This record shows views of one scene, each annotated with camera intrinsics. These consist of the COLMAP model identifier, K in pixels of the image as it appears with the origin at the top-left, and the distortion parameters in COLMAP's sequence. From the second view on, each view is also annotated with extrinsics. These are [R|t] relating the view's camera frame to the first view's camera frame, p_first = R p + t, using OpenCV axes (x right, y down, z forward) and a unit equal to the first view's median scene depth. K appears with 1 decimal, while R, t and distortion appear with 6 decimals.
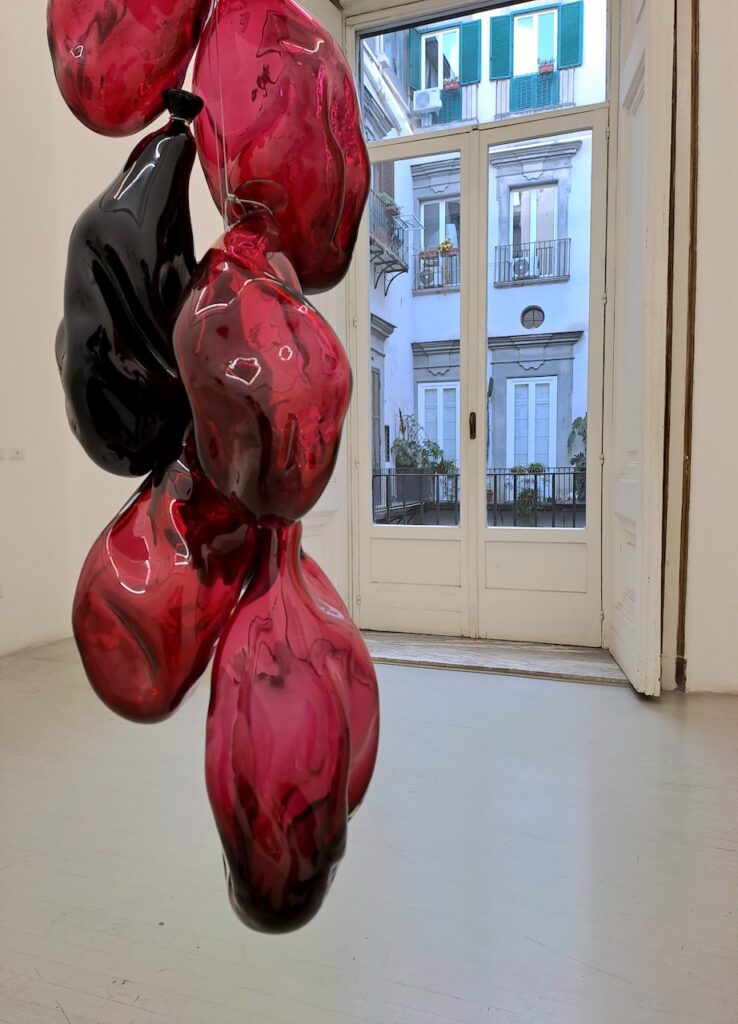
lens RADIAL K [[841.5, 0, 366.3], [0, 841.5, 512.4], [0, 0, 1]] dist [0.096752, -0.000787]
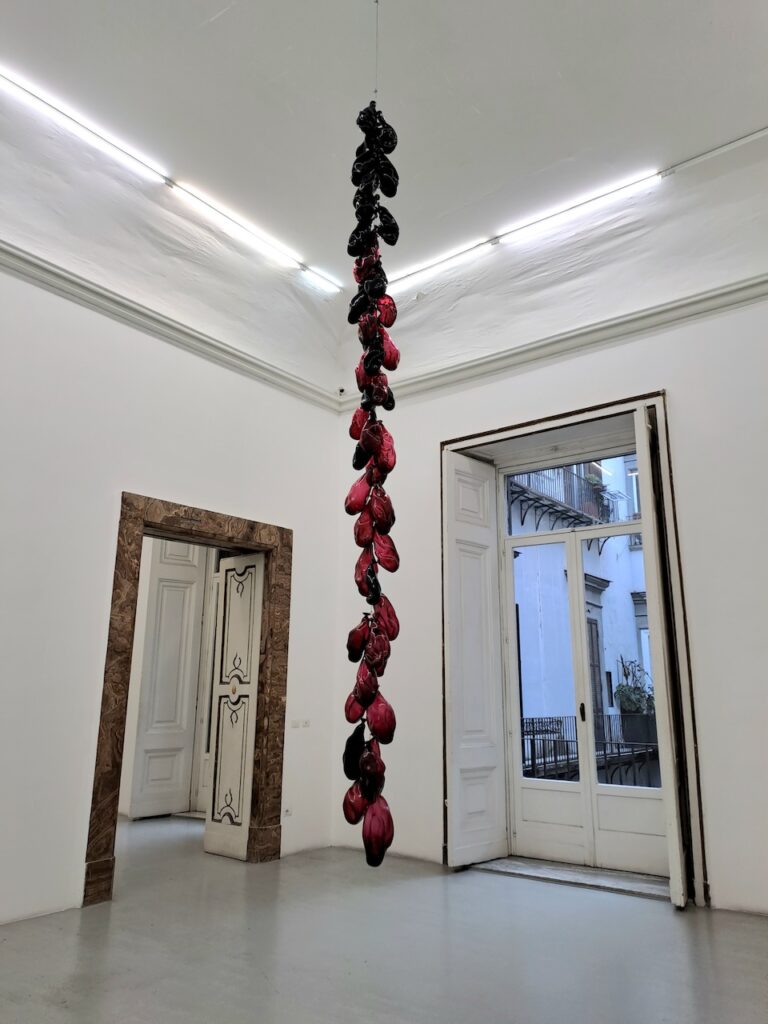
lens RADIAL K [[753.3, 0, 383.9], [0, 753.3, 515.4], [0, 0, 1]] dist [0.031194, -0.014896]
pose [[0.966254, -0.040840, -0.254332, 0.144257], [-0.037143, 0.954943, -0.294455, -0.027750], [0.254899, 0.293965, 0.921201, -0.465088]]
